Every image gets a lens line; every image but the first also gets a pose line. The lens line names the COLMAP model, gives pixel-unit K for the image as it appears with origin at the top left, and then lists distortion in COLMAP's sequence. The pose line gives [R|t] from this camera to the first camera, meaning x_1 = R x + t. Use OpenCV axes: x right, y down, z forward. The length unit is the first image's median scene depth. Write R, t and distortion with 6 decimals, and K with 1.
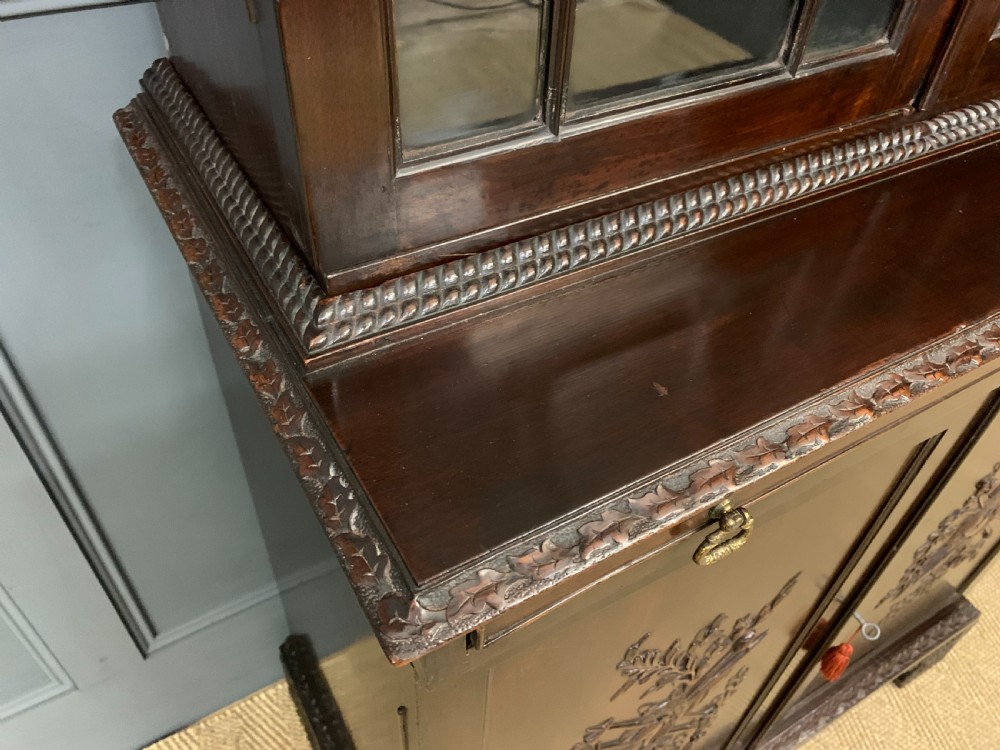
lens RADIAL K [[766.5, 0, 504.3], [0, 766.5, 375.1], [0, 0, 1]] dist [0.024032, -0.009266]
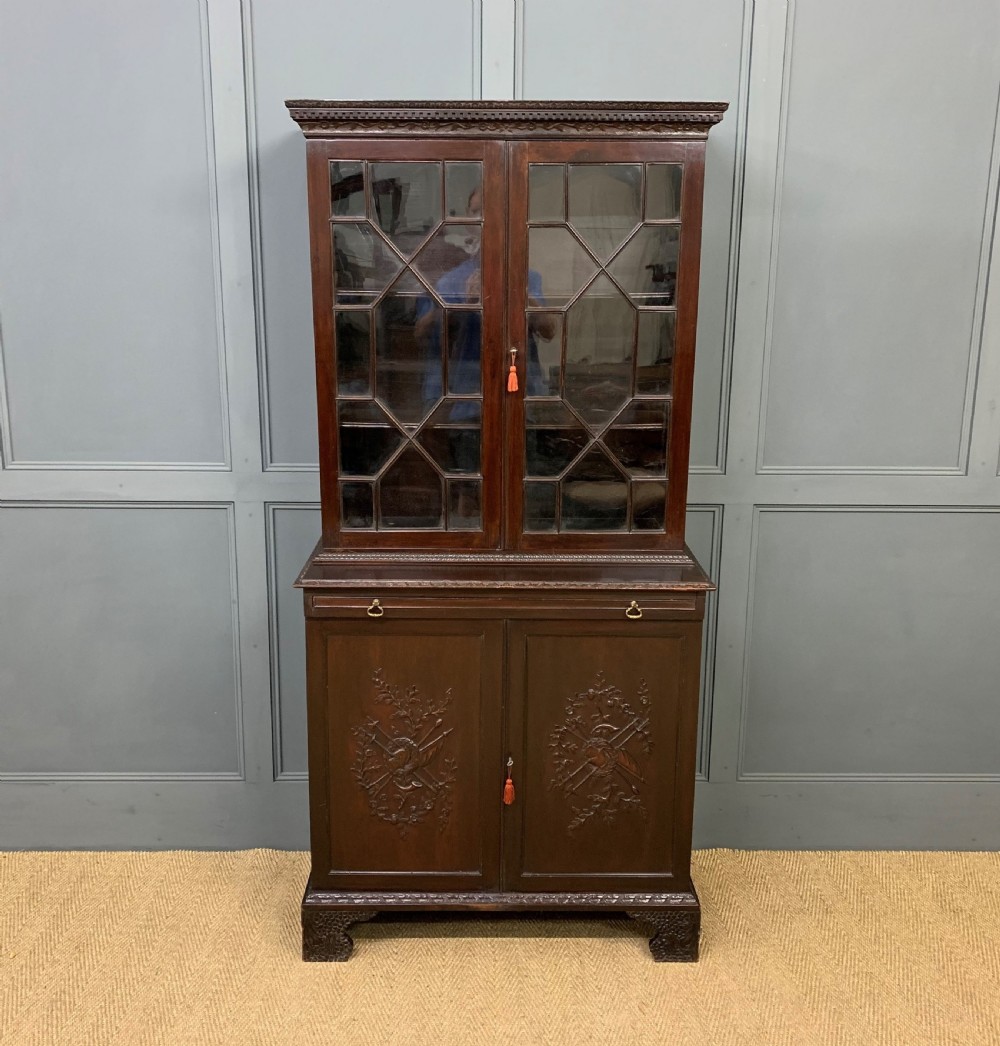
lens RADIAL K [[1065.8, 0, 492.2], [0, 1065.8, 499.3], [0, 0, 1]] dist [0.005761, 0.009695]
pose [[0.861552, 0.069810, -0.502847, 3.741700], [-0.325217, 0.836469, -0.441082, 2.067320], [0.389824, 0.543549, 0.743365, -3.506126]]
